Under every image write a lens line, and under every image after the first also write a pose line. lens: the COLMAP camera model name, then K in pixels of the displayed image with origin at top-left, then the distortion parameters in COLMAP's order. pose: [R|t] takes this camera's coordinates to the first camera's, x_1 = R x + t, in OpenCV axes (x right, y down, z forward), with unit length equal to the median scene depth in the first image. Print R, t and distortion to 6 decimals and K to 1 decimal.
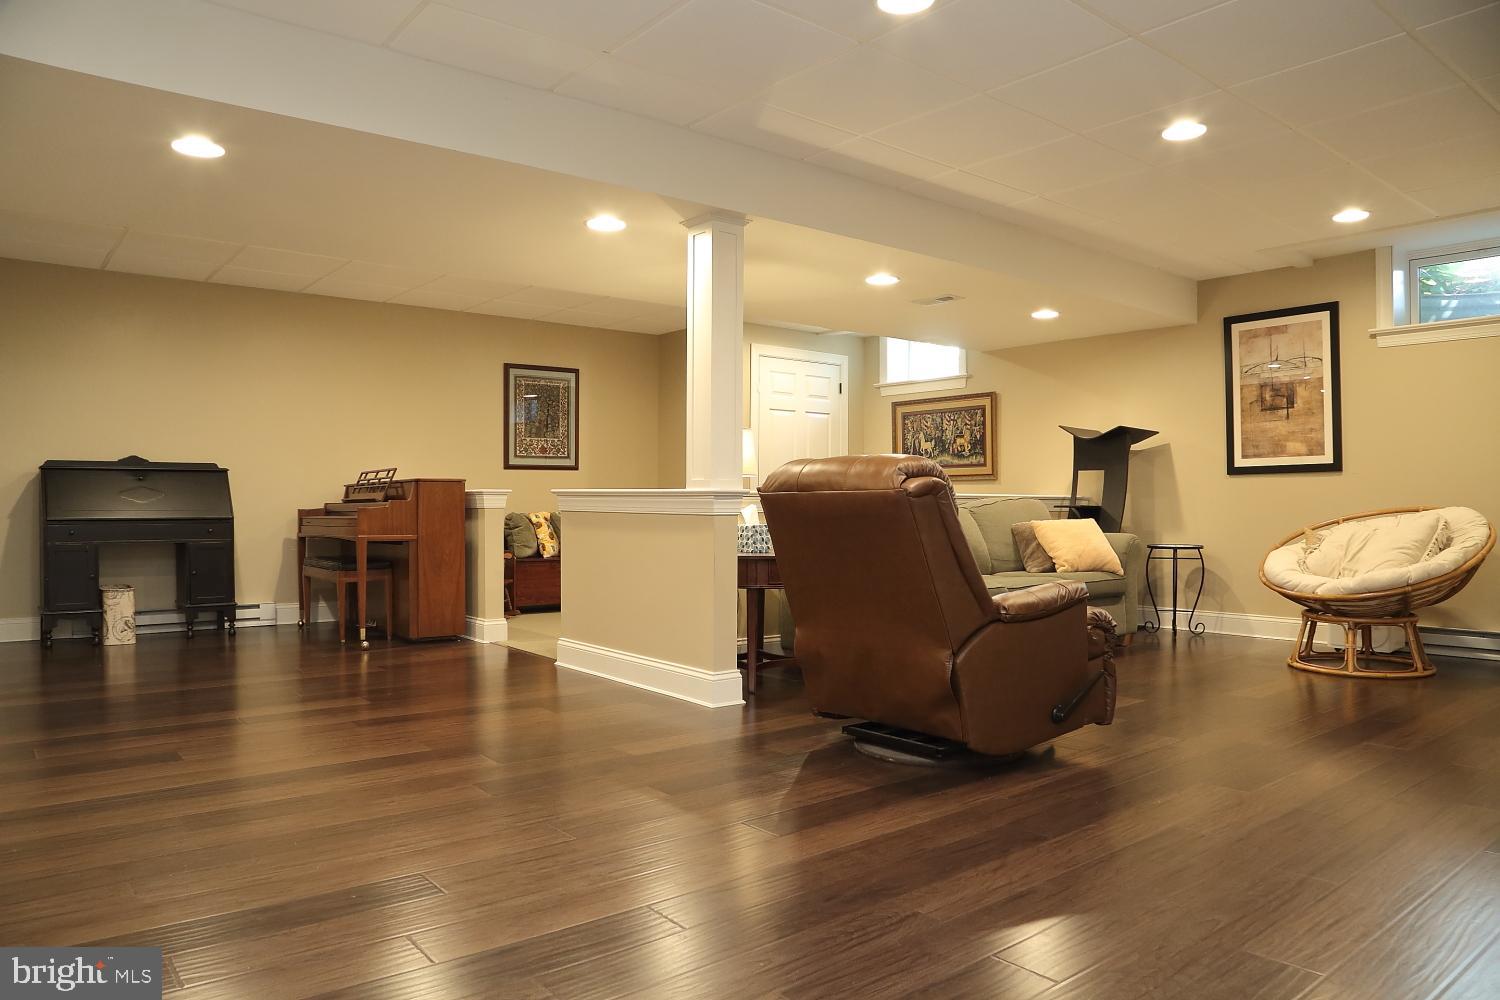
lens RADIAL K [[1024.9, 0, 739.8], [0, 1024.9, 501.3], [0, 0, 1]] dist [-0.115873, 0.060184]
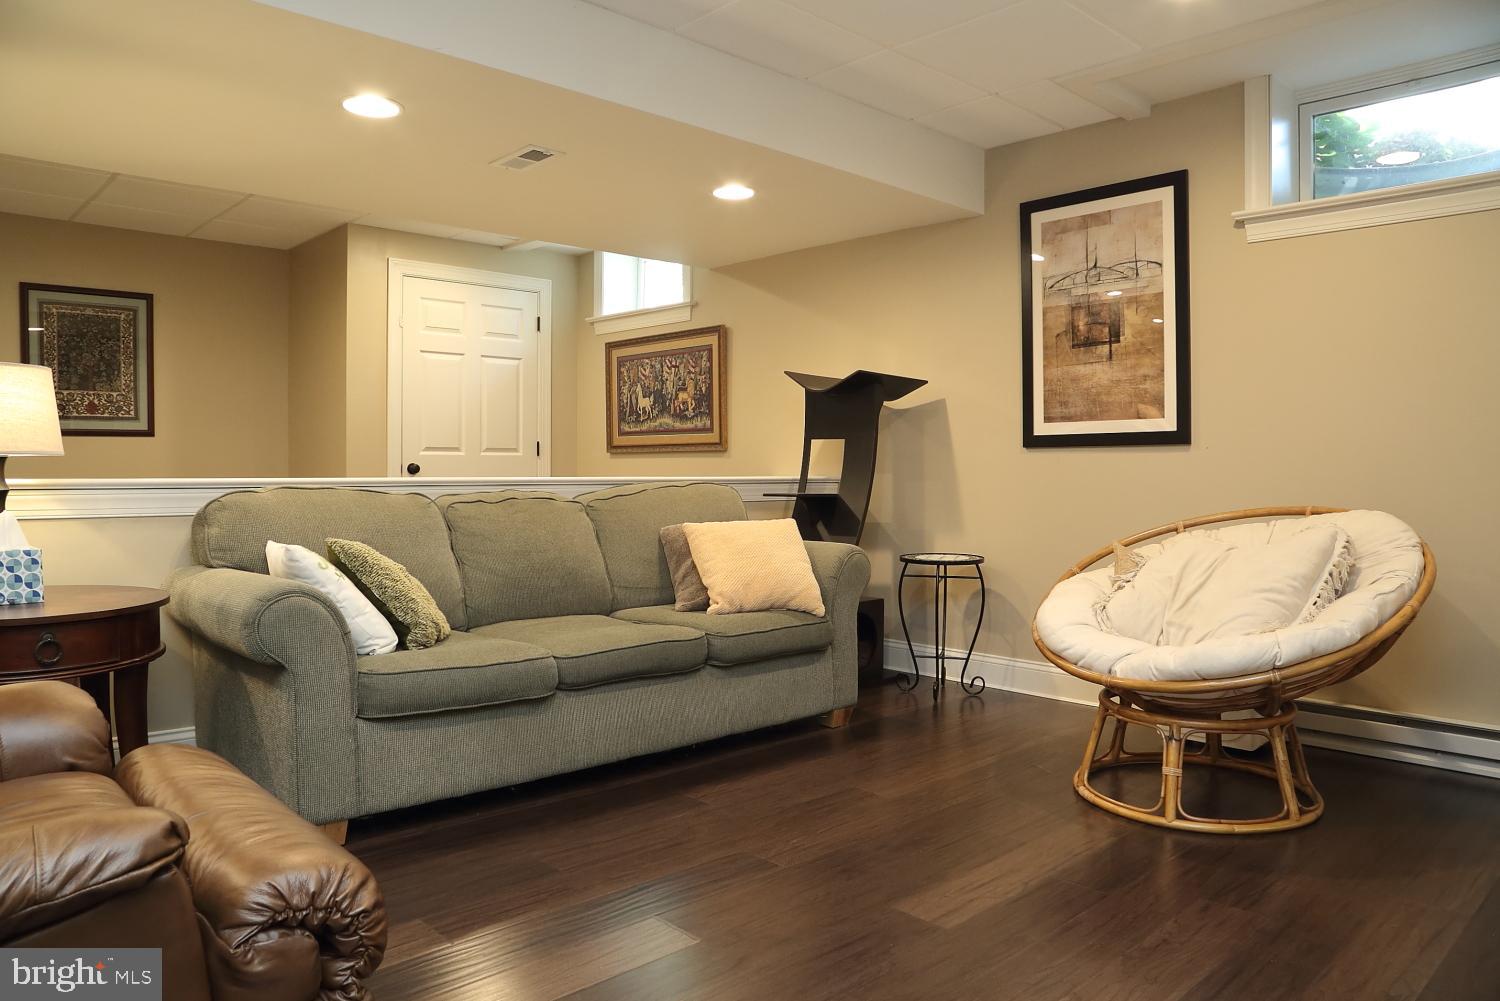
lens RADIAL K [[1024.9, 0, 751.8], [0, 1024.9, 497.4], [0, 0, 1]] dist [-0.115873, 0.060184]
pose [[0.996753, 0.000060, 0.080525, 0.271355], [-0.002711, 0.999458, 0.032813, -0.016188], [-0.080480, -0.032925, 0.996212, 0.376014]]
